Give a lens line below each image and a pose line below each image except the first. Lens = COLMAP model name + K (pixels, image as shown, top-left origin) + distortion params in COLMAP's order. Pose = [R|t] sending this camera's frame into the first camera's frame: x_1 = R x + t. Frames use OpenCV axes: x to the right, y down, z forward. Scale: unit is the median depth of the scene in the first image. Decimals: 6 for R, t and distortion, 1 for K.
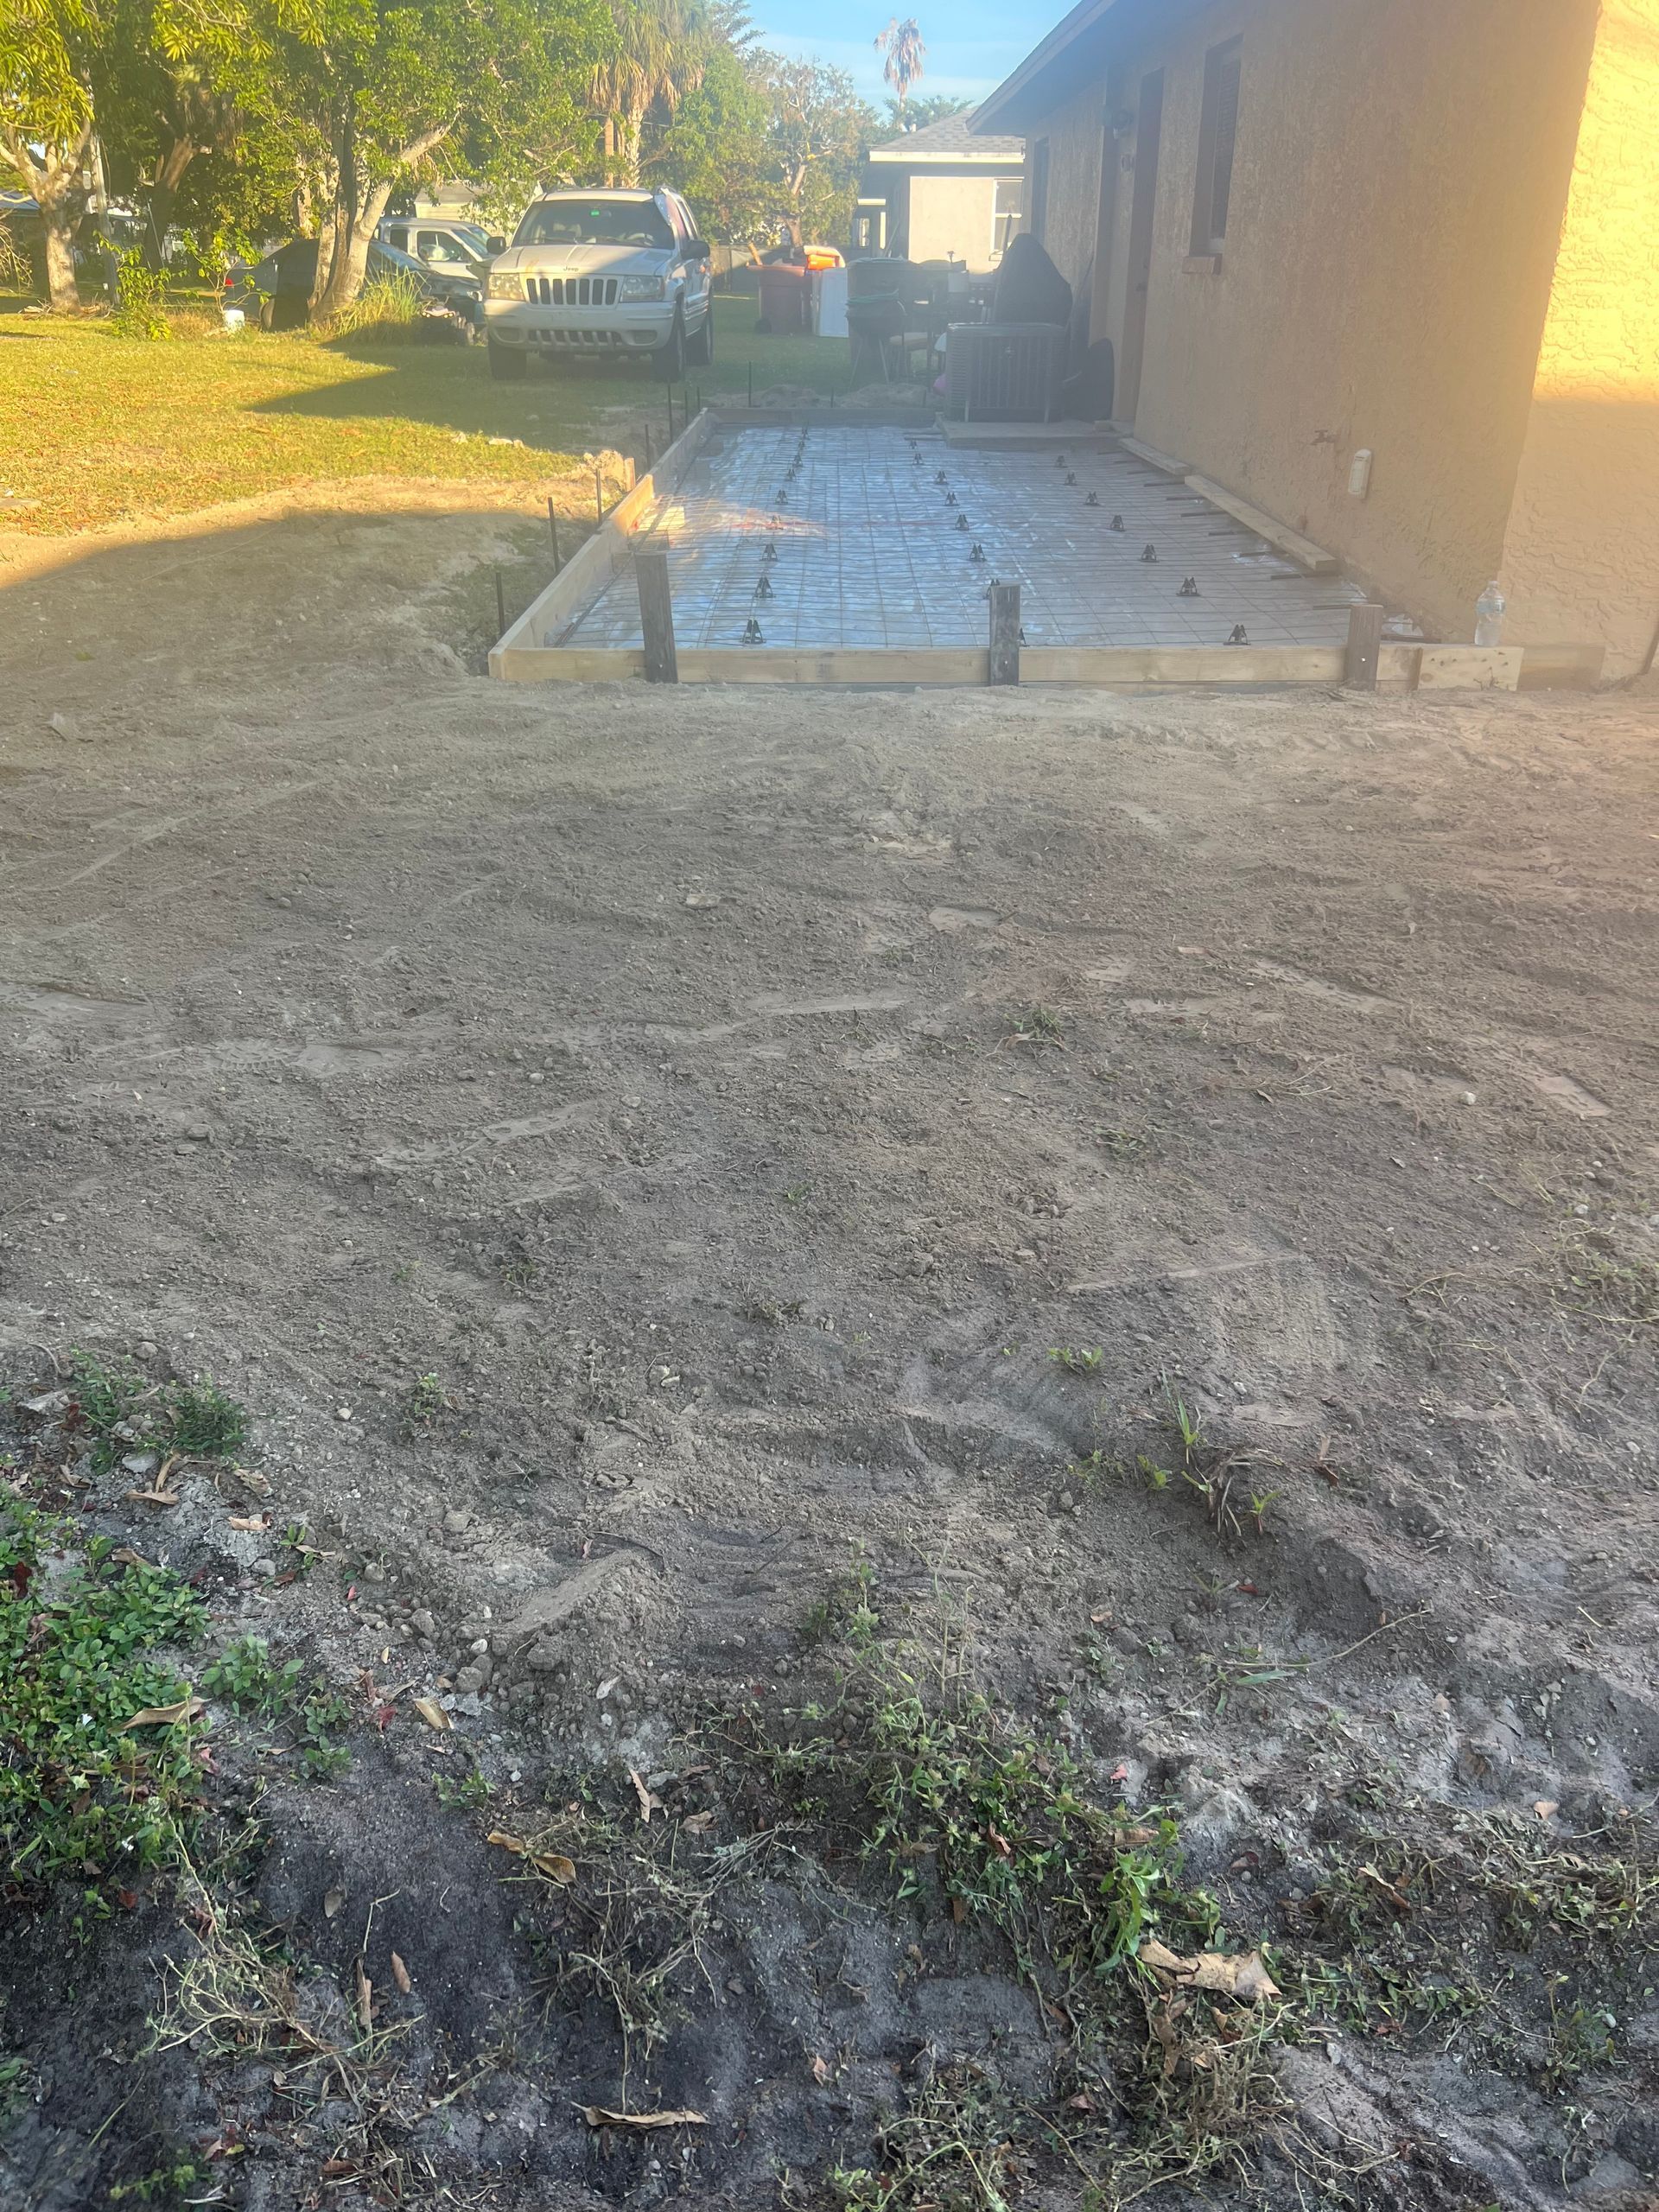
lens RADIAL K [[1642.0, 0, 829.5], [0, 1642.0, 1106.0], [0, 0, 1]] dist [0.061949, -0.074086]
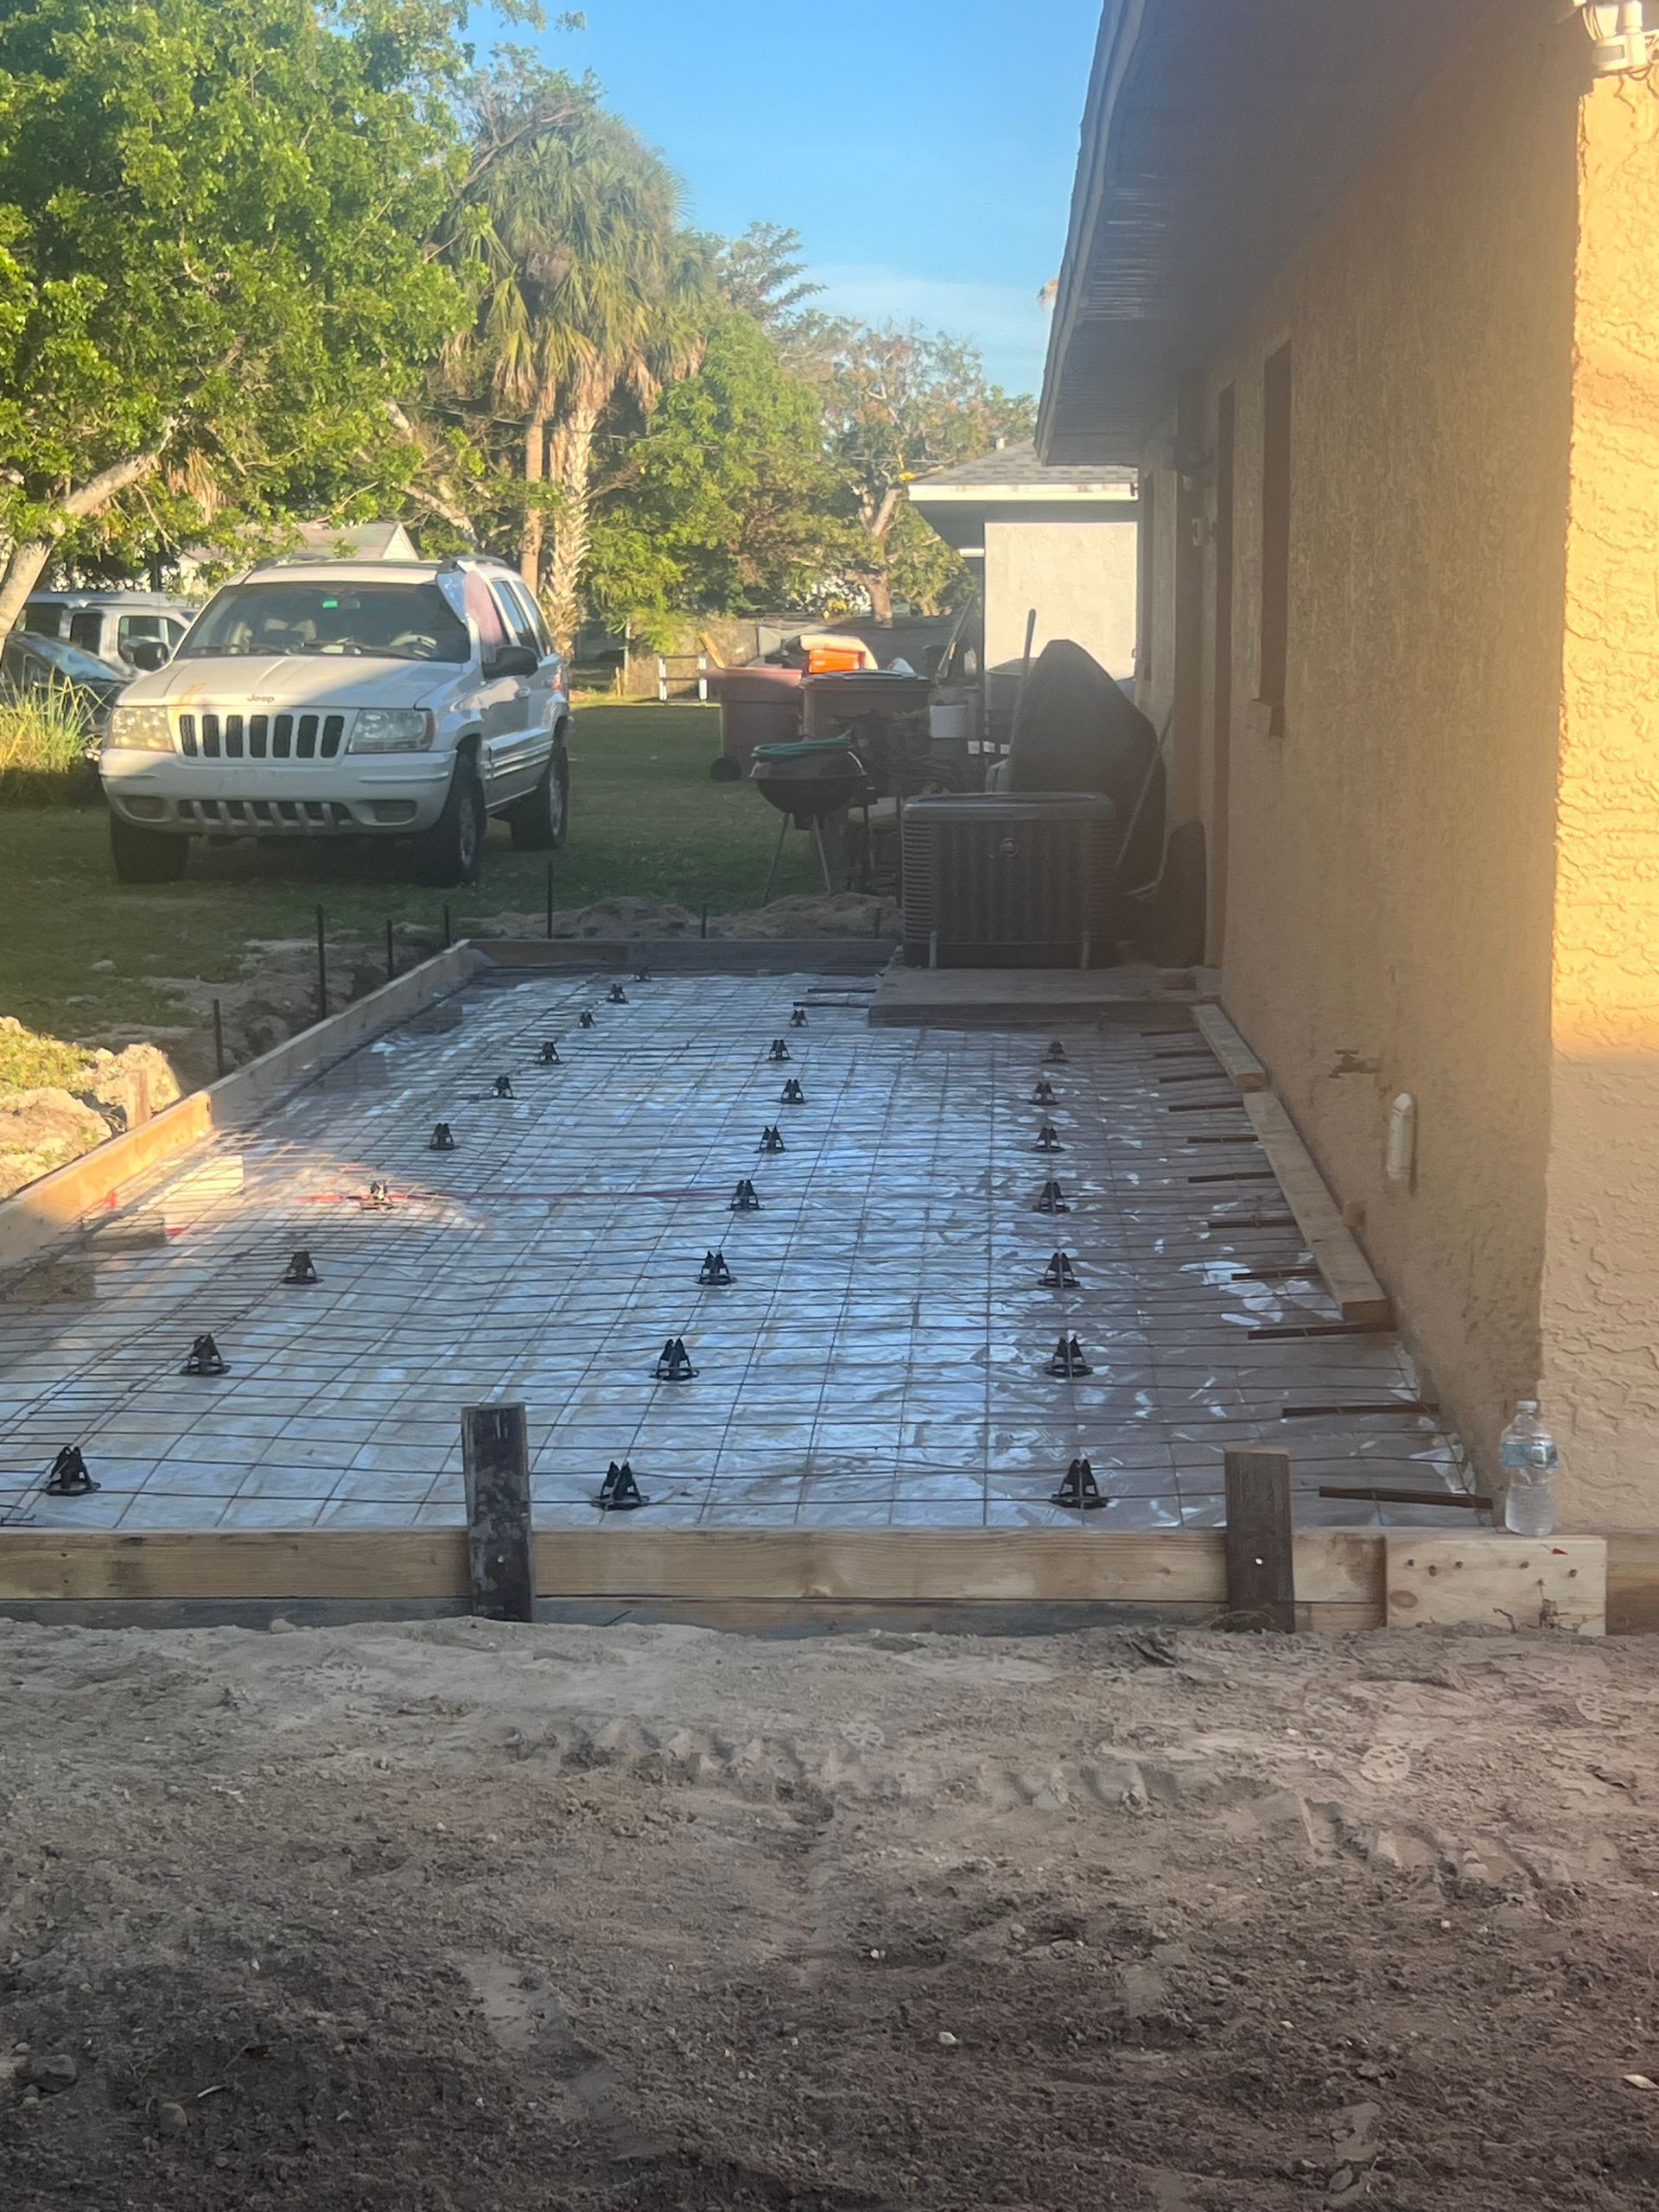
lens RADIAL K [[3272.4, 0, 833.7], [0, 3272.4, 1111.9], [0, 0, 1]] dist [0.165515, -0.583175]
pose [[0.998676, -0.002328, -0.051392, 0.138115], [-0.014196, 0.947716, -0.318799, -0.050961], [0.049447, 0.319107, 0.946428, 0.042432]]
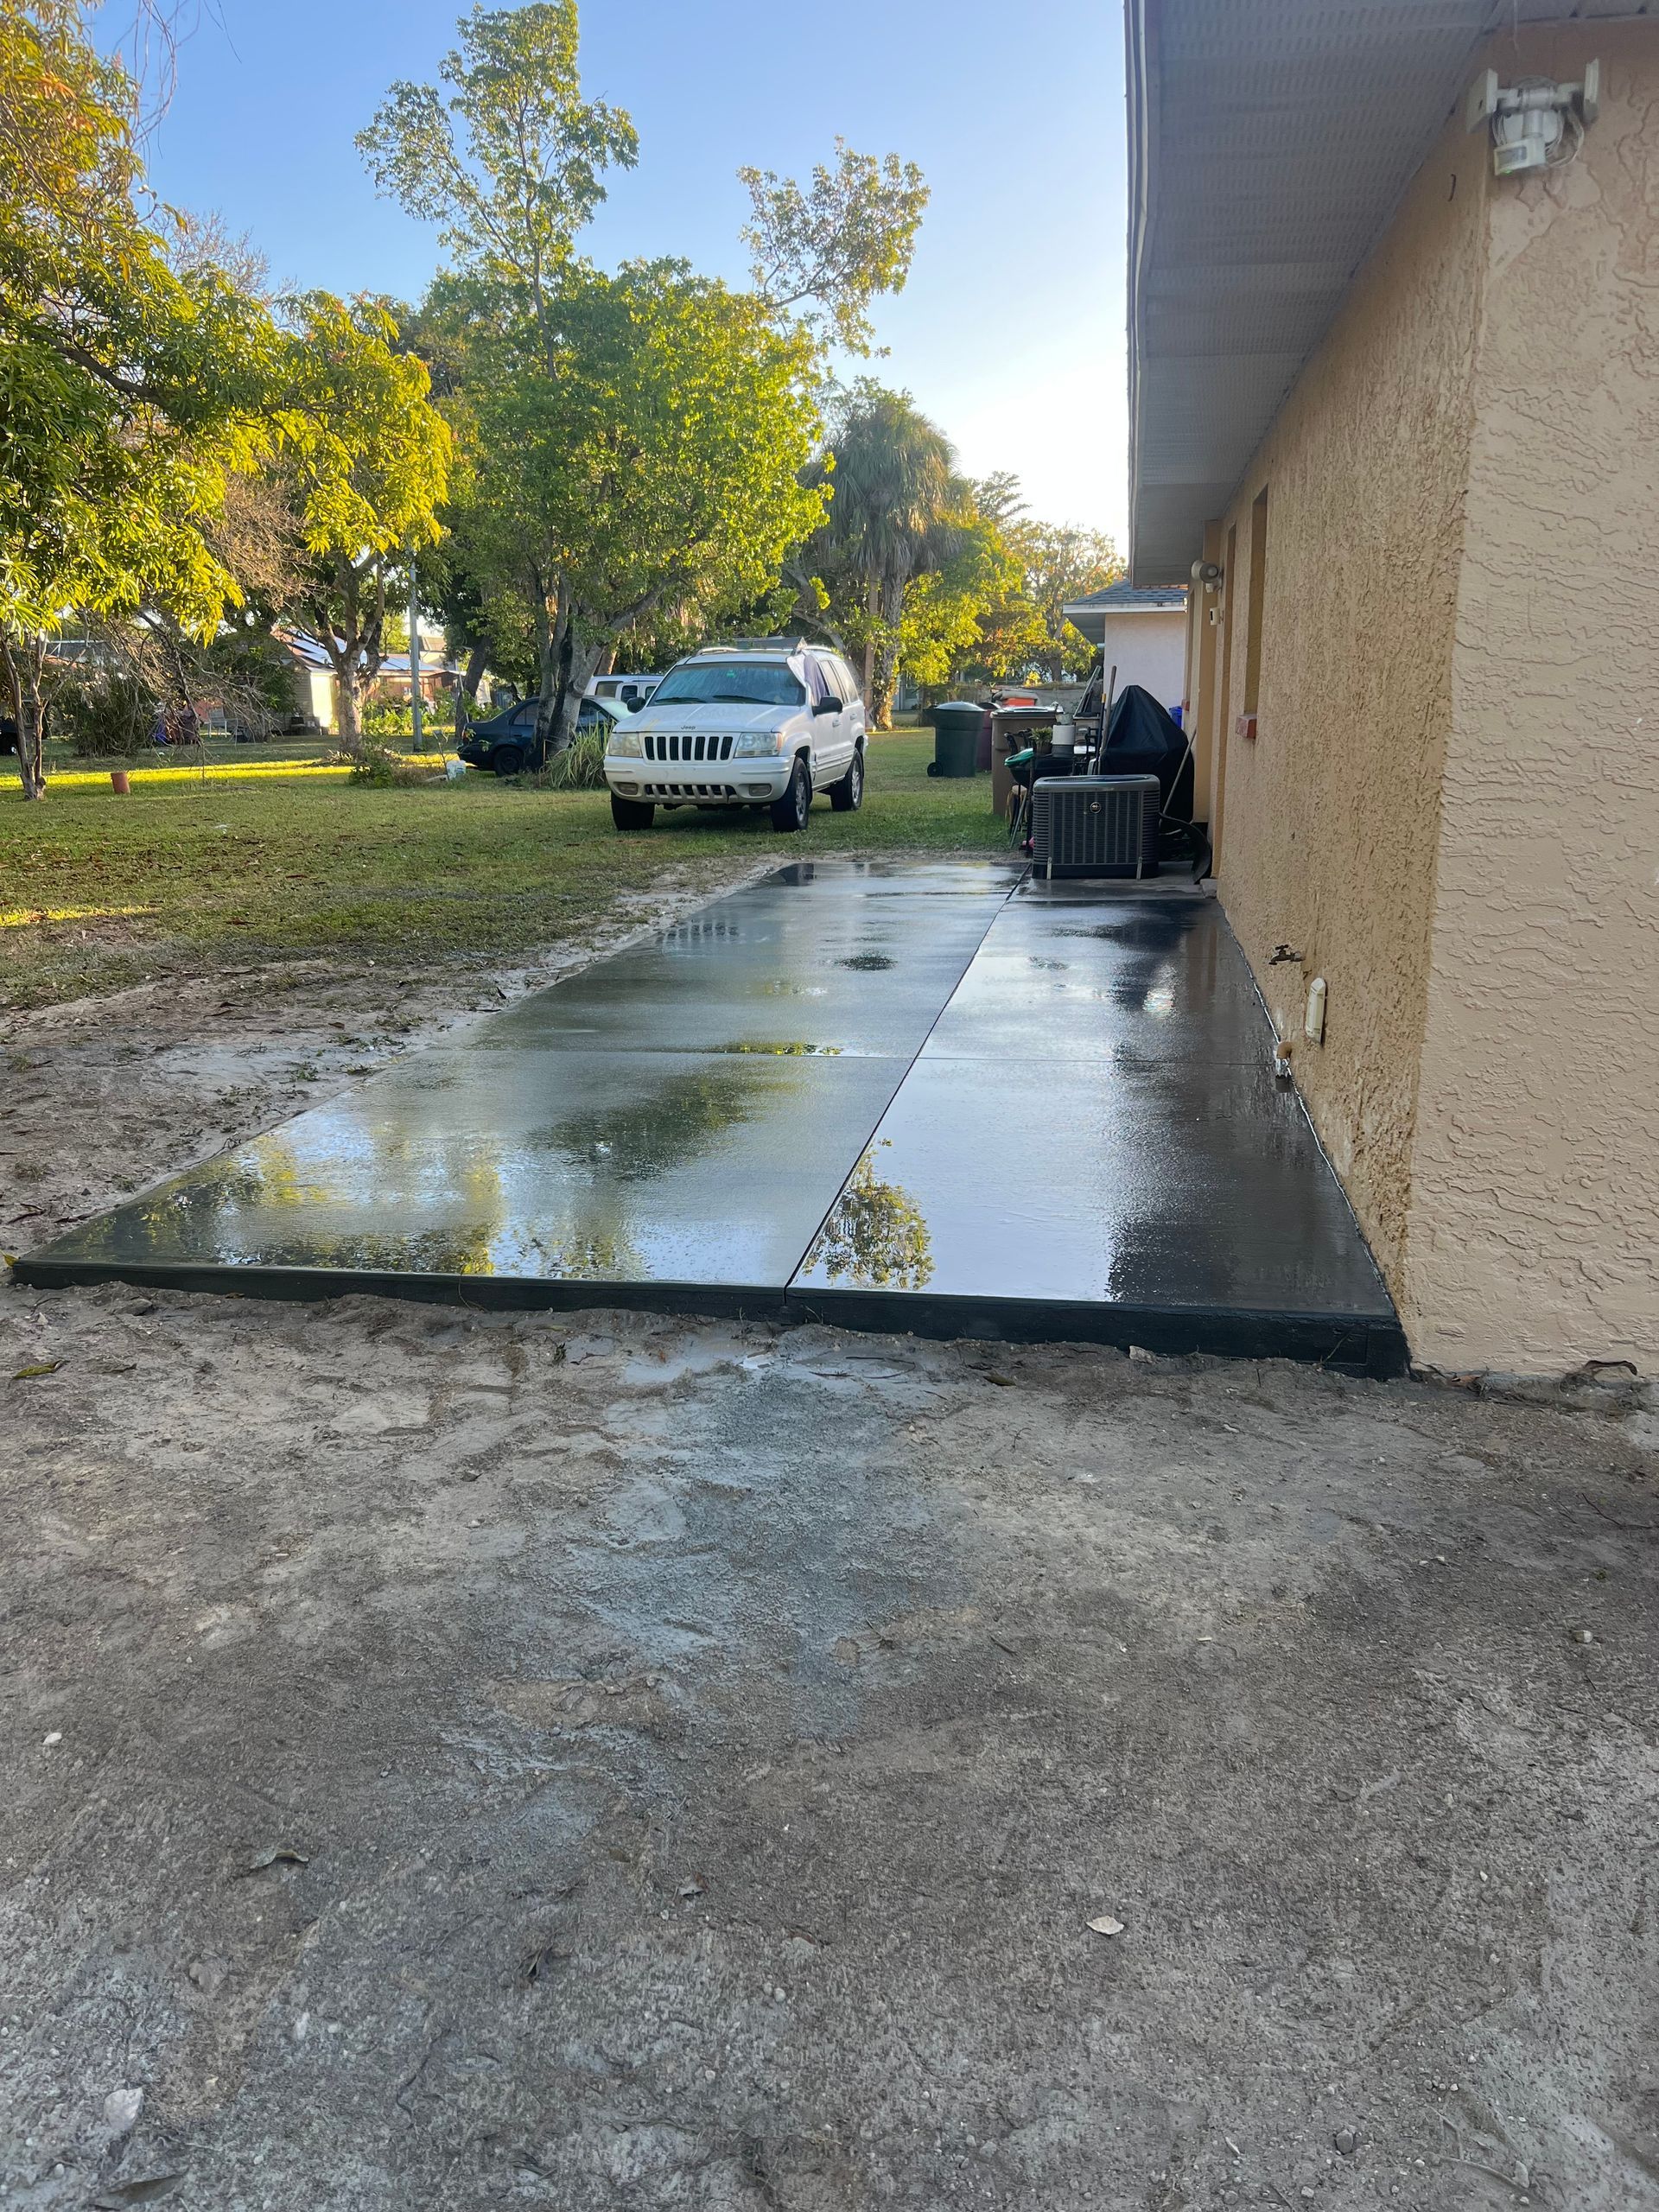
lens RADIAL K [[1642.0, 0, 829.5], [0, 1642.0, 1106.0], [0, 0, 1]] dist [0.061949, -0.074086]
pose [[0.984766, 0.021626, -0.172537, 0.160967], [-0.059816, 0.973812, -0.219347, -0.114453], [0.163275, 0.226326, 0.960270, 0.187287]]
